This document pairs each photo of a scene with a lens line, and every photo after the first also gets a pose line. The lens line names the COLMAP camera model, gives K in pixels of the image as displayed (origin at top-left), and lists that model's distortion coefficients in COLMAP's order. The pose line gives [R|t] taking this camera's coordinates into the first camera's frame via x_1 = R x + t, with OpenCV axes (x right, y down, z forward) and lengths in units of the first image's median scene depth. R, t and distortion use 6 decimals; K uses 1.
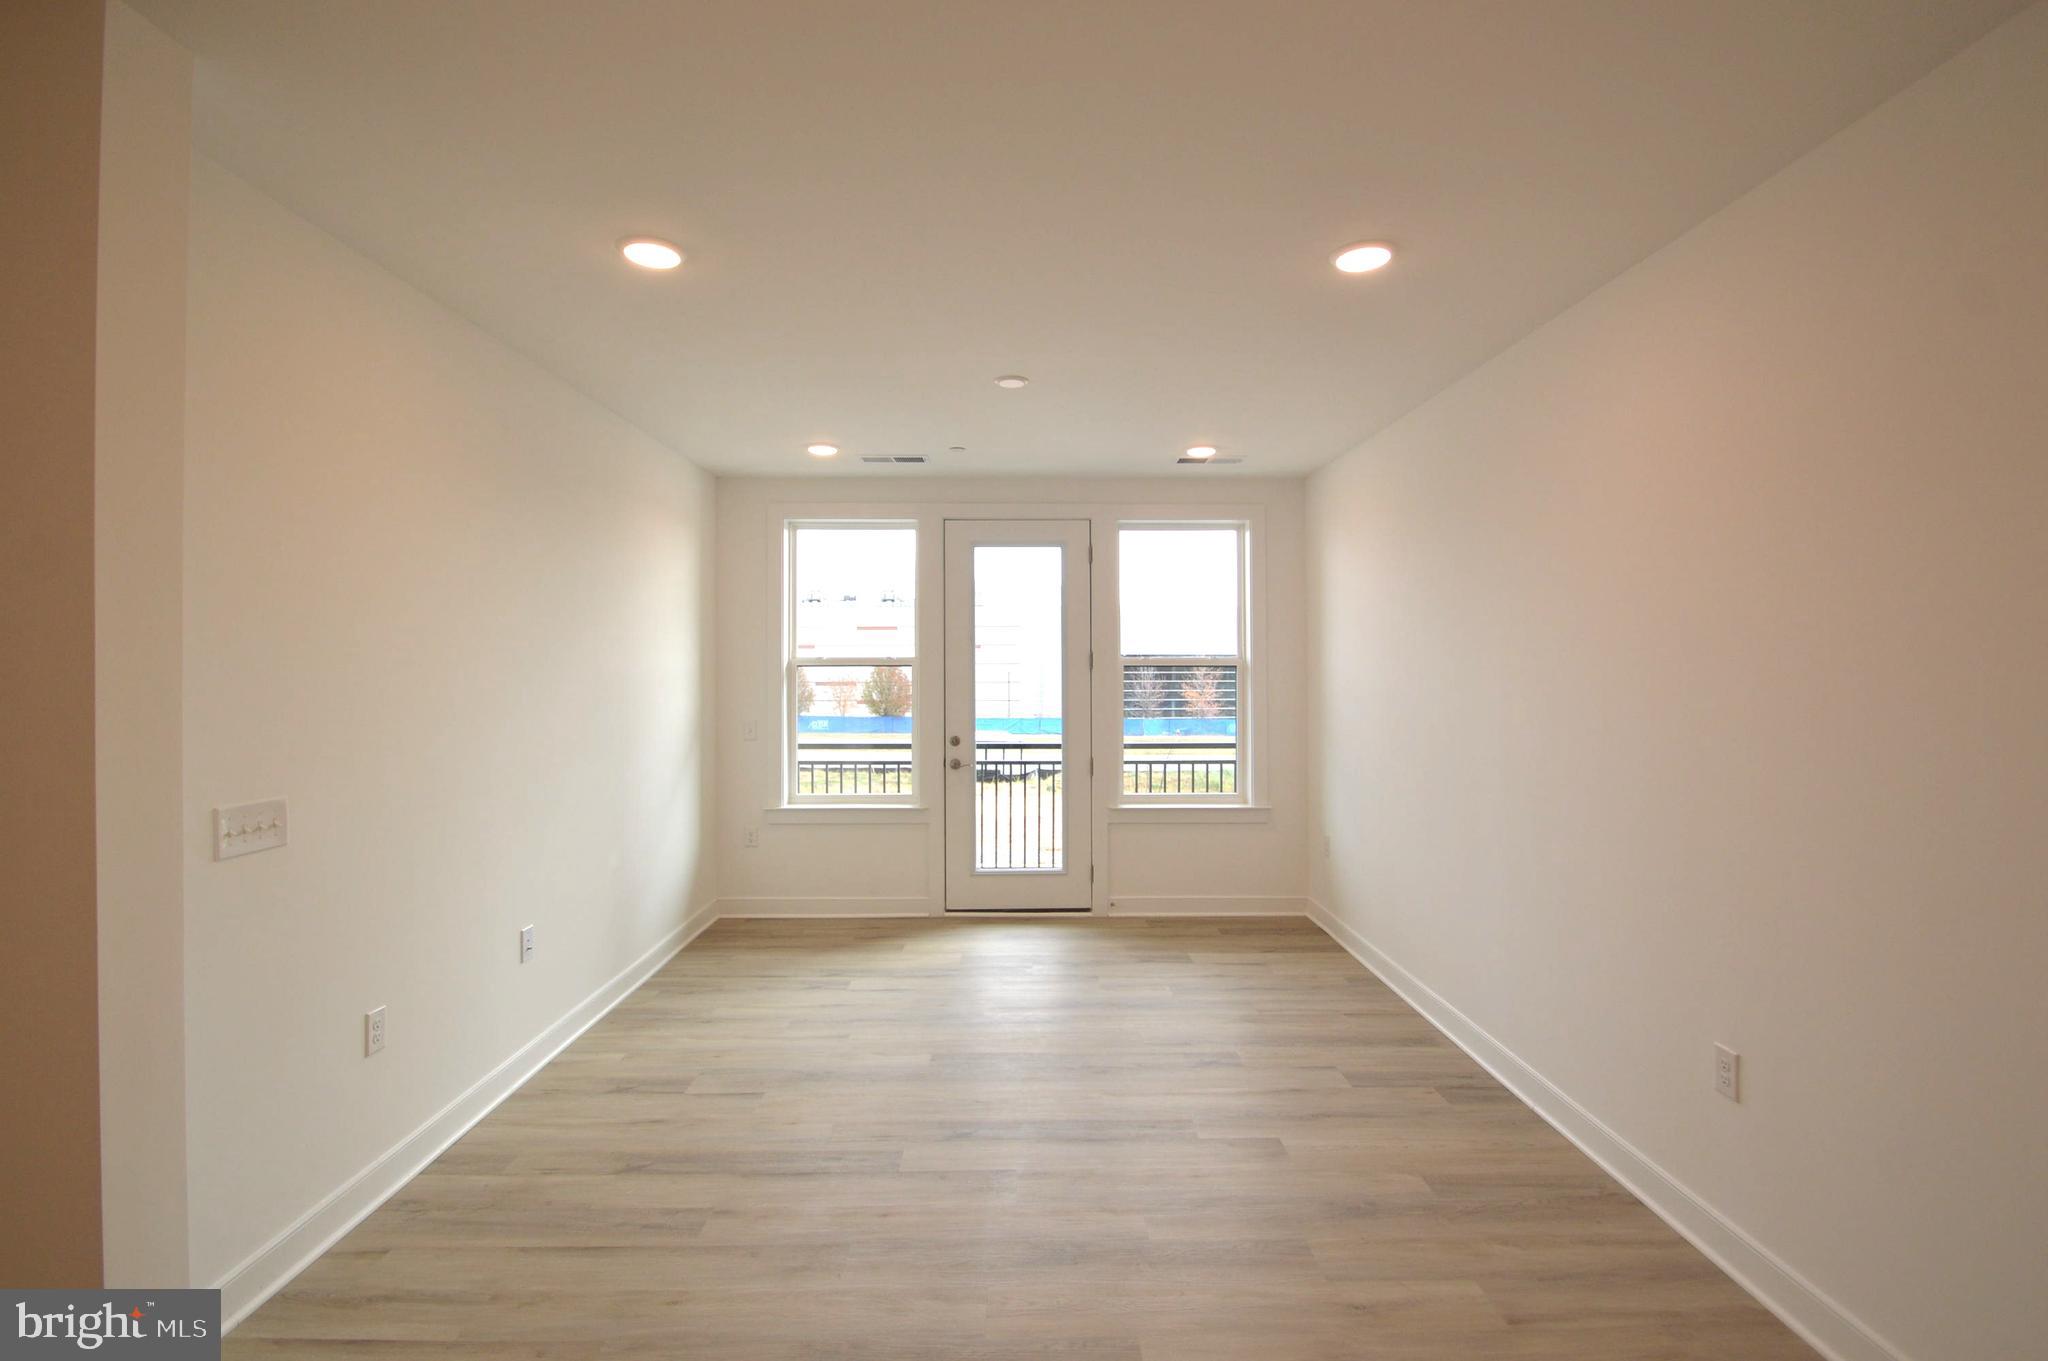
lens RADIAL K [[934.7, 0, 1034.6], [0, 934.7, 674.9], [0, 0, 1]] dist [0.011657, -0.016286]
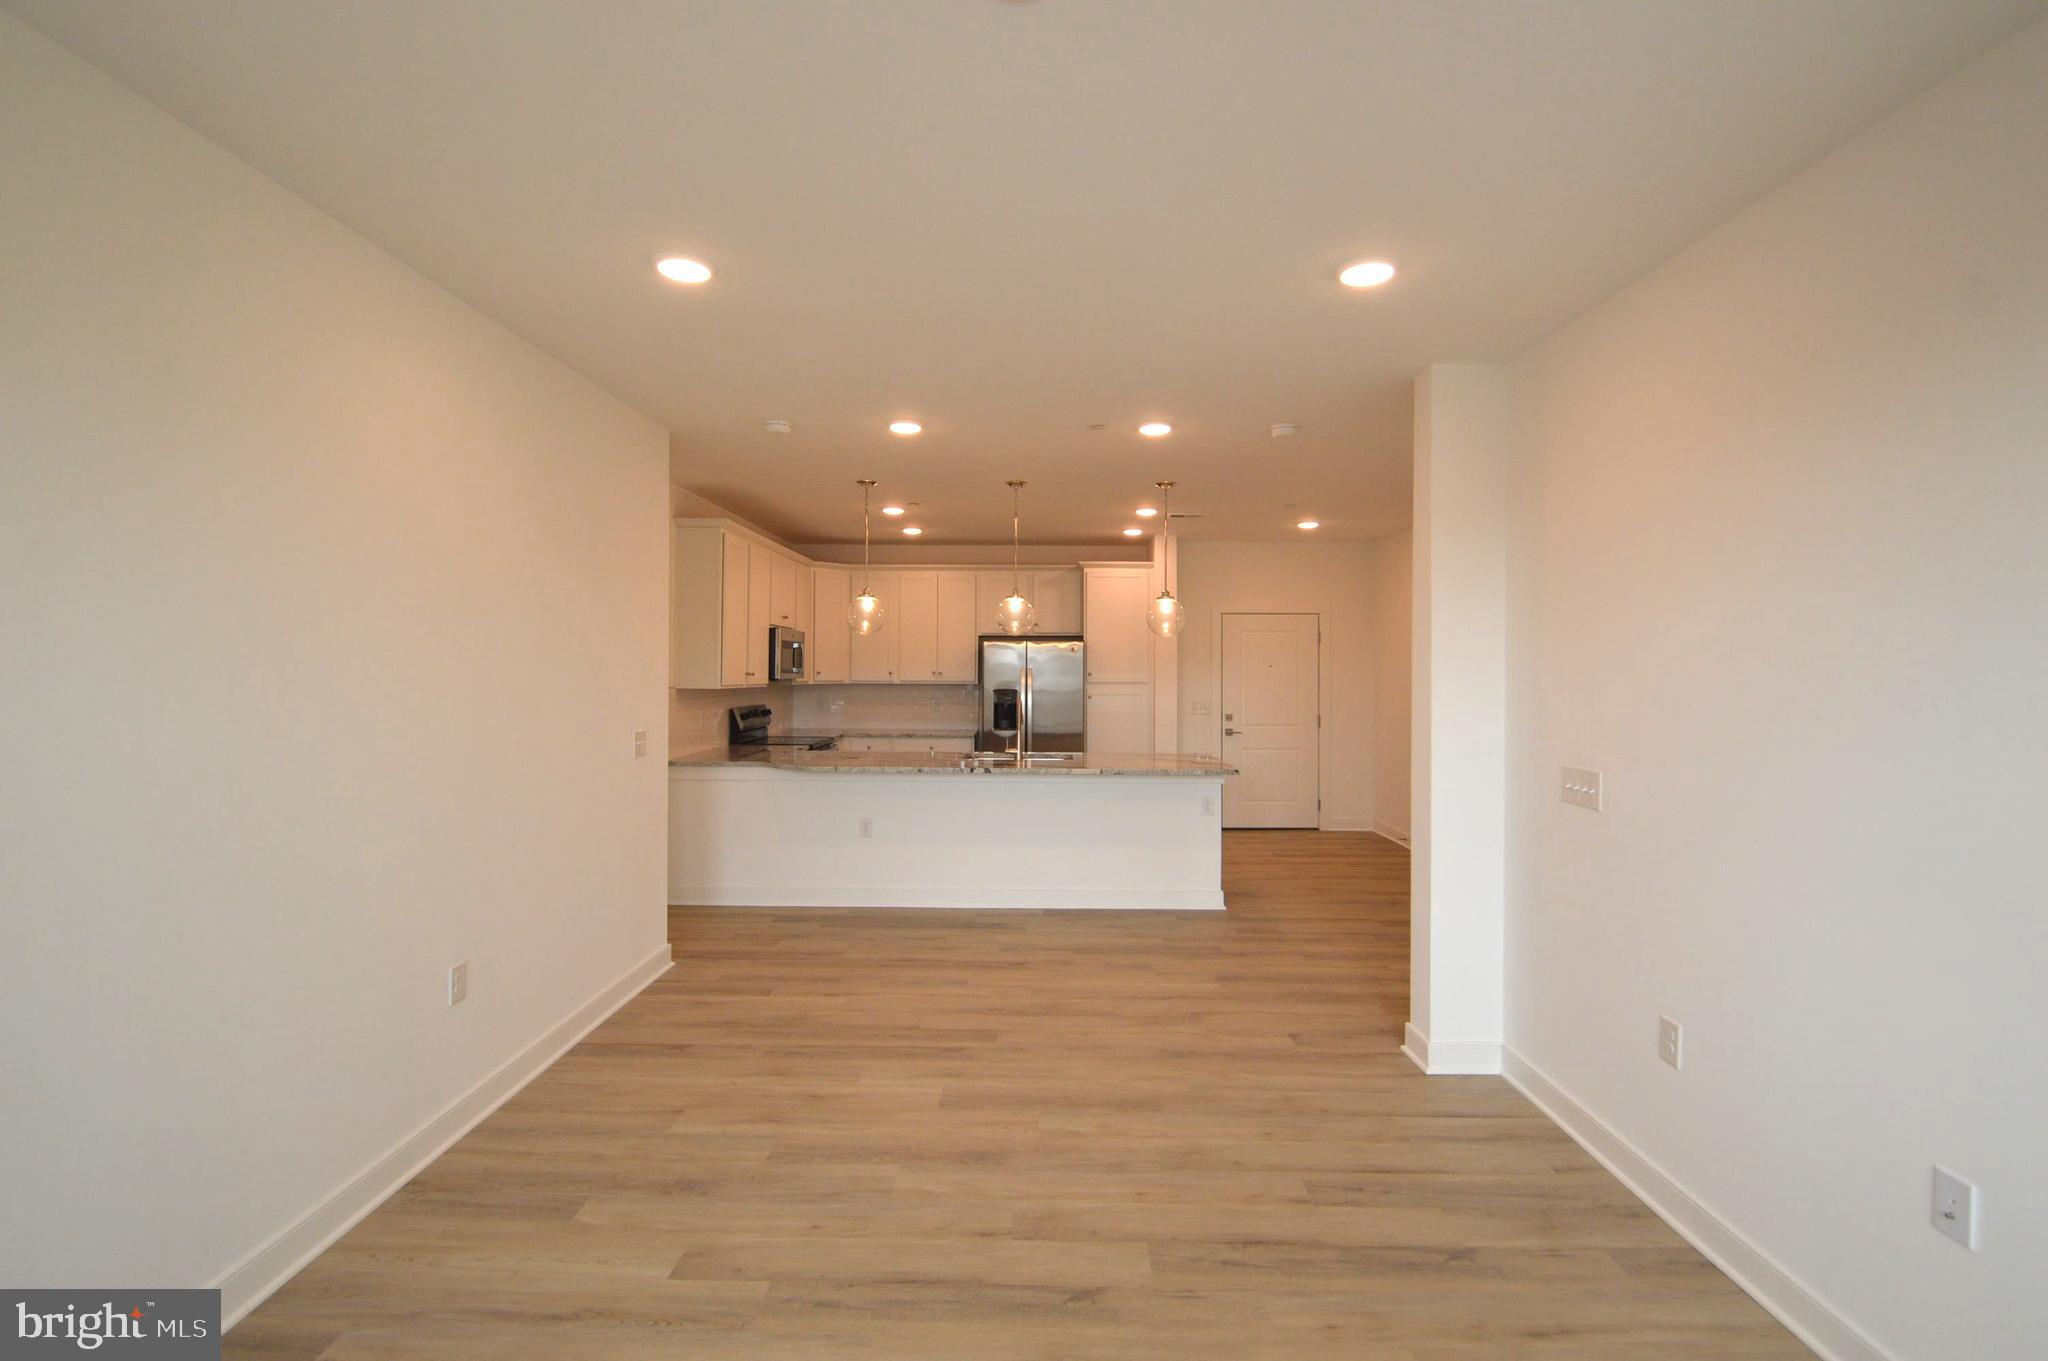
lens RADIAL K [[934.7, 0, 1032.0], [0, 934.7, 664.2], [0, 0, 1]] dist [0.011657, -0.016286]
pose [[-0.999643, -0.004046, 0.026402, -0.033138], [-0.003943, 0.999985, 0.003918, -0.007833], [-0.026418, 0.003813, -0.999644, 1.055493]]
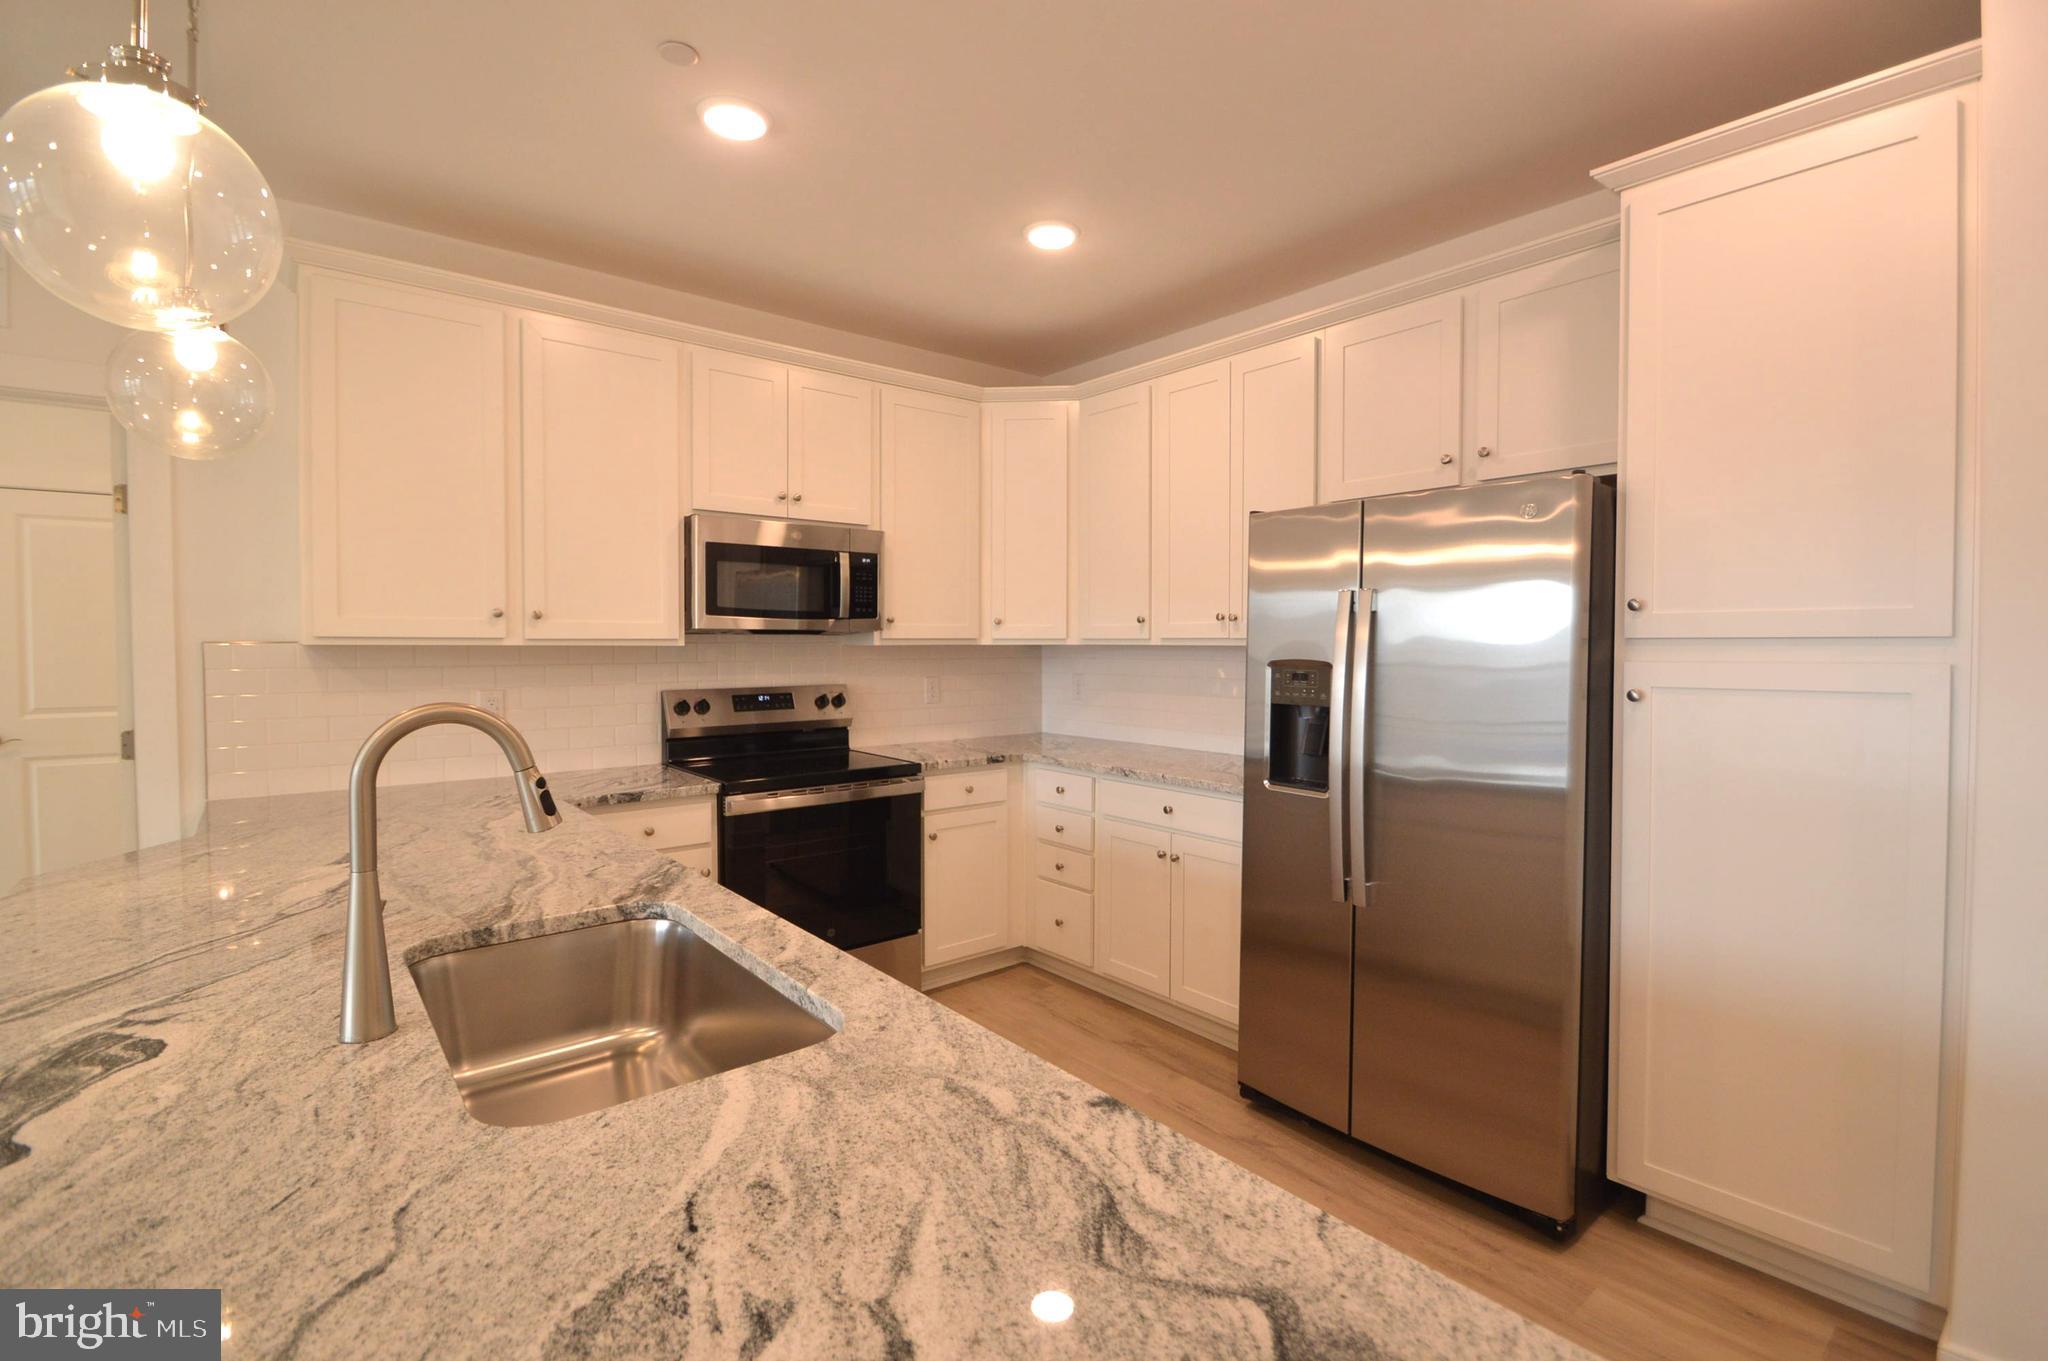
lens RADIAL K [[934.7, 0, 1029.4], [0, 934.7, 664.8], [0, 0, 1]] dist [0.011657, -0.016286]
pose [[-0.621610, -0.021229, 0.783039, -0.252911], [0.006034, 0.999473, 0.031887, 0.027424], [-0.783303, 0.024546, -0.621155, -0.133331]]
